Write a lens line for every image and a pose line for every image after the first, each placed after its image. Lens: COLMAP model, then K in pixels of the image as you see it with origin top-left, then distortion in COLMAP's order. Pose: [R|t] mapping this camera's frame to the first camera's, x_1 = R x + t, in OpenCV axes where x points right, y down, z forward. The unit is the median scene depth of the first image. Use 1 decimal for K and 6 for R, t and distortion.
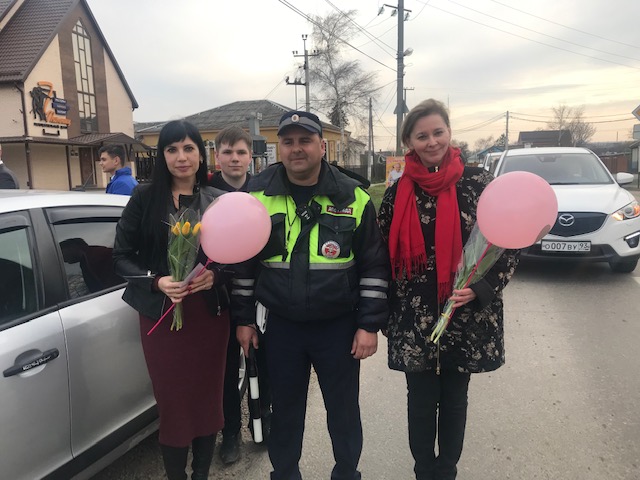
lens RADIAL K [[554.7, 0, 320.0], [0, 554.7, 240.0], [0, 0, 1]] dist [0.001132, 0.017611]
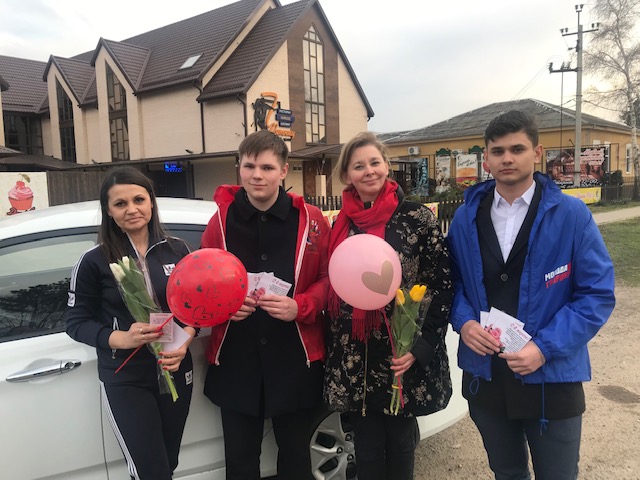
lens RADIAL K [[554.7, 0, 320.0], [0, 554.7, 240.0], [0, 0, 1]] dist [0.001132, 0.017611]
pose [[0.881624, 0.042919, -0.469997, 0.032933], [-0.054408, 0.998460, -0.010882, -0.024563], [0.468806, 0.035165, 0.882601, 0.188207]]
